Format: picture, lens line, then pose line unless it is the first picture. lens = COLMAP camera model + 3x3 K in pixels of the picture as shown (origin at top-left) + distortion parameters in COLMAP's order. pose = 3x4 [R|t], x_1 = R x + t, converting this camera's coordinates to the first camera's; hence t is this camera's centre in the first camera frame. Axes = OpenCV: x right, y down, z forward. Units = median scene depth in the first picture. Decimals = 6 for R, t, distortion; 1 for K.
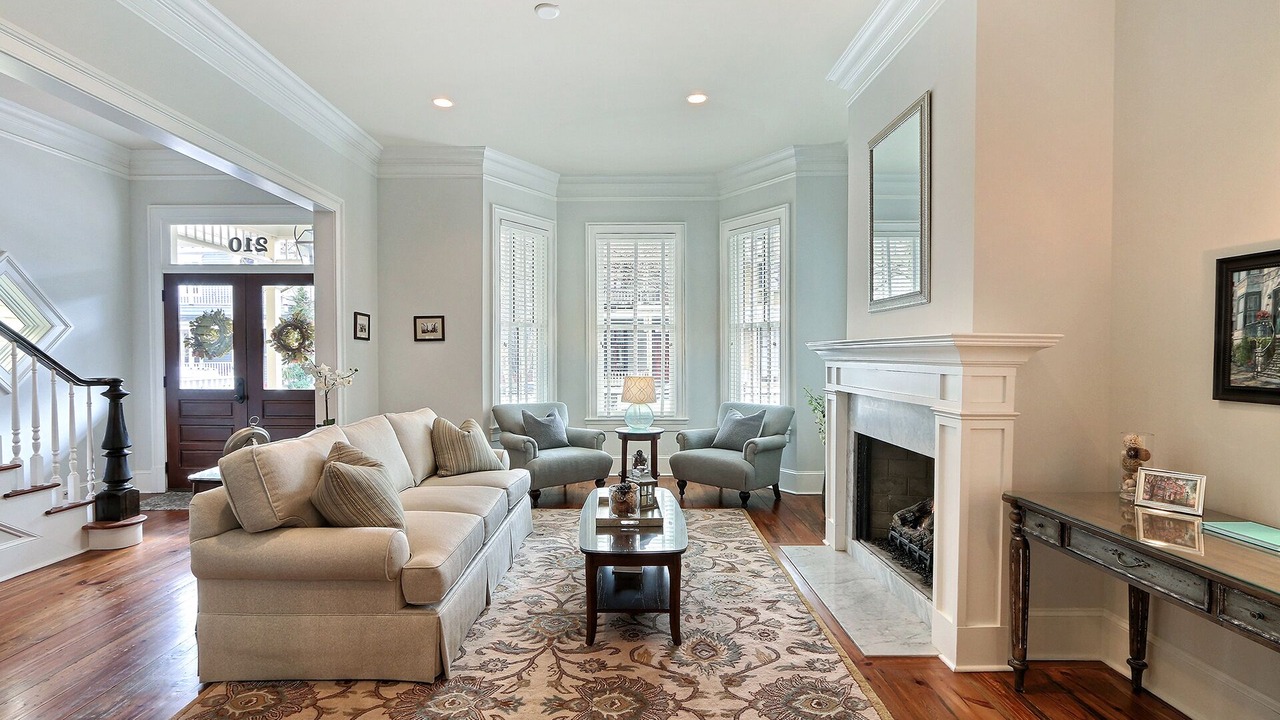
lens RADIAL K [[586.2, 0, 634.3], [0, 586.2, 363.3], [0, 0, 1]] dist [-0.012510, 0.001193]
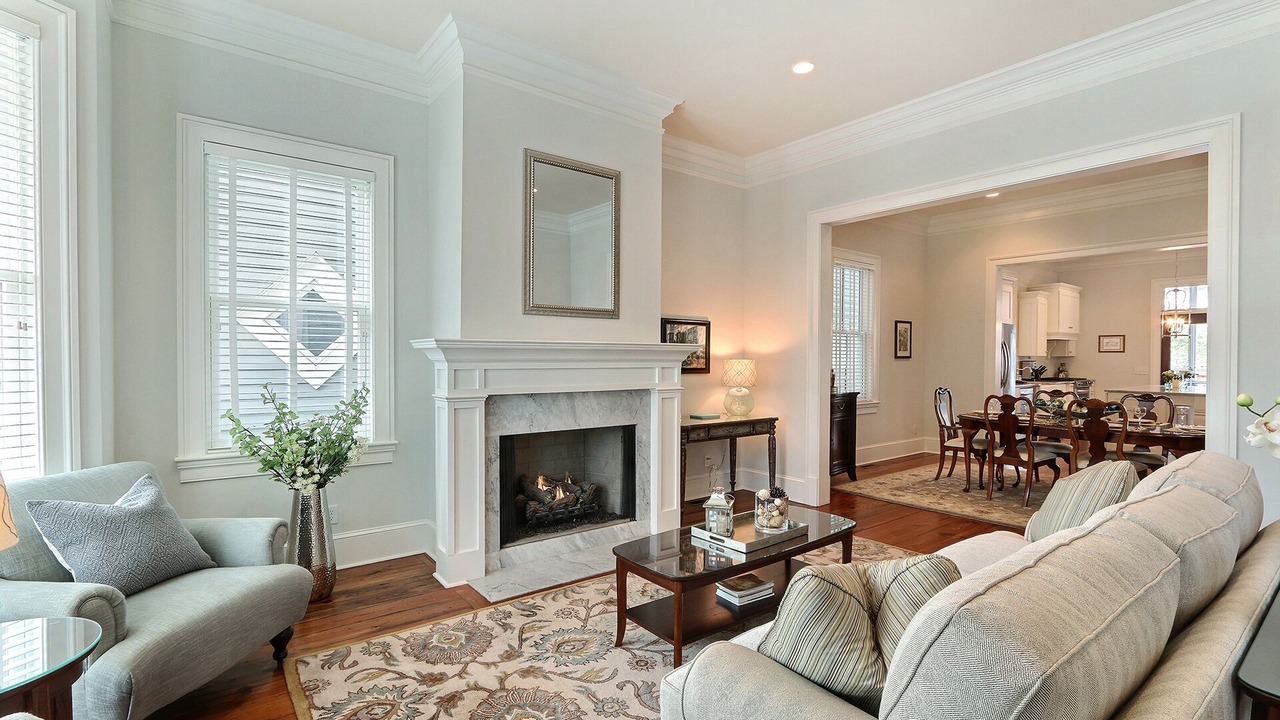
lens RADIAL K [[586.2, 0, 635.9], [0, 586.2, 362.0], [0, 0, 1]] dist [-0.012510, 0.001193]
pose [[-0.589413, -0.006475, 0.807806, -0.482824], [0.013040, 0.999761, 0.017529, -0.017436], [-0.807727, 0.020866, -0.589188, 1.275120]]
